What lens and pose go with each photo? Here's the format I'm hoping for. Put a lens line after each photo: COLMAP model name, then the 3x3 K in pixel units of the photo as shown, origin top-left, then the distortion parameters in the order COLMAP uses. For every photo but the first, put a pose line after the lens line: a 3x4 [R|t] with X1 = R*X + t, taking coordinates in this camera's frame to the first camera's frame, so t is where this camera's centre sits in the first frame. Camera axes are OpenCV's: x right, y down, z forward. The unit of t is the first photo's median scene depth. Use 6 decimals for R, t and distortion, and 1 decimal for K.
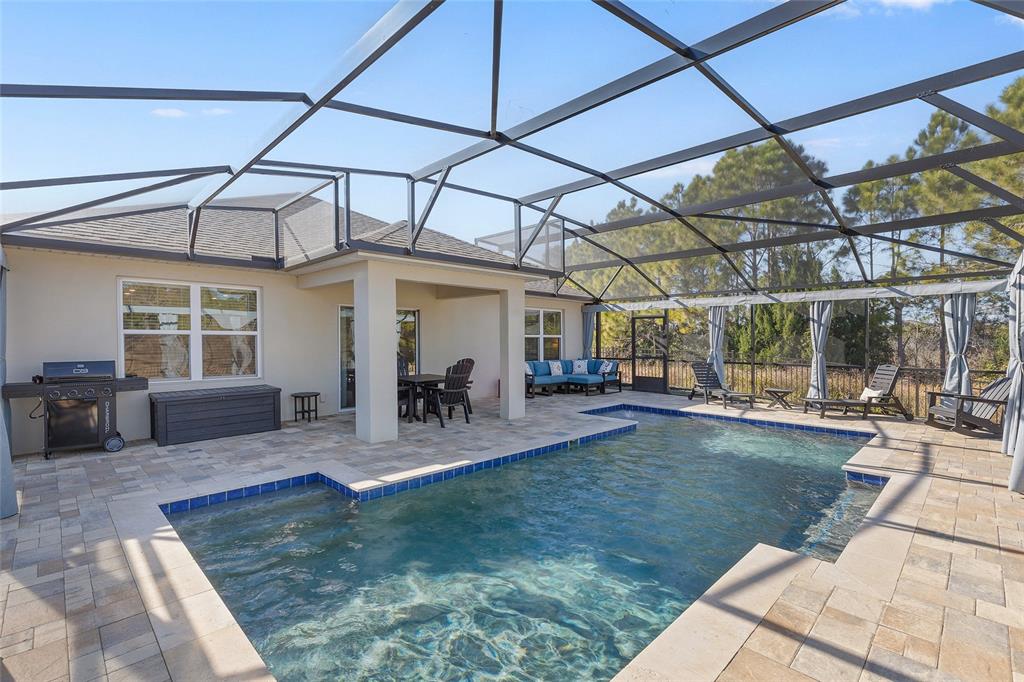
lens RADIAL K [[465.8, 0, 502.4], [0, 465.8, 341.4], [0, 0, 1]] dist [-0.001357, -0.000963]
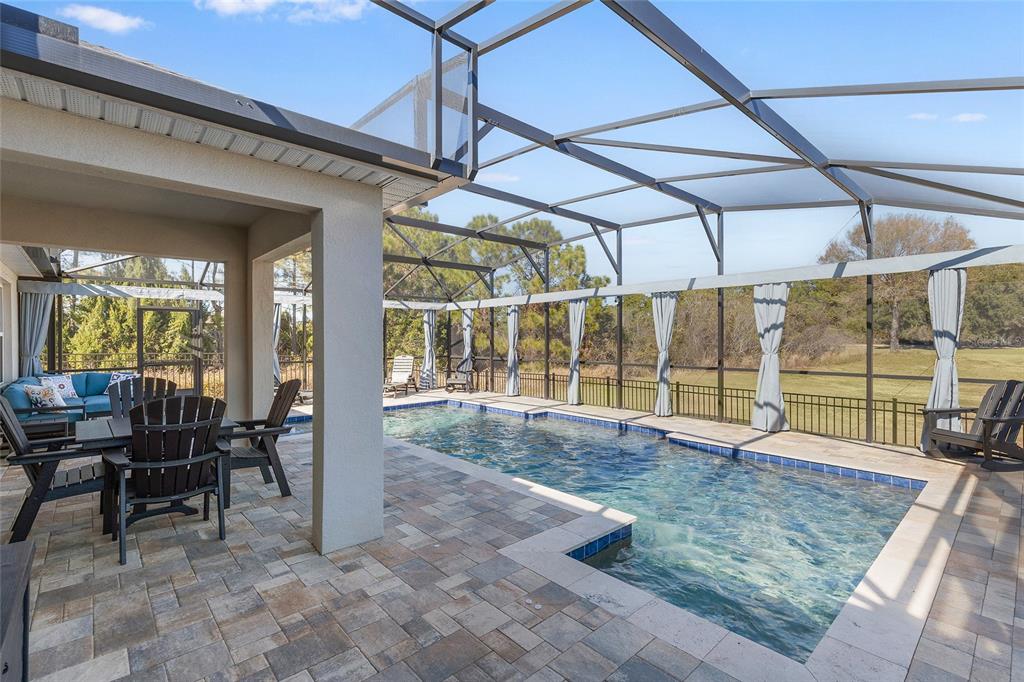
lens RADIAL K [[465.8, 0, 518.8], [0, 465.8, 339.4], [0, 0, 1]] dist [-0.001357, -0.000963]
pose [[0.036150, -0.003954, 0.999339, -1.478195], [0.009329, 0.999950, 0.003619, -0.005837], [-0.999303, 0.009192, 0.036185, 1.520255]]
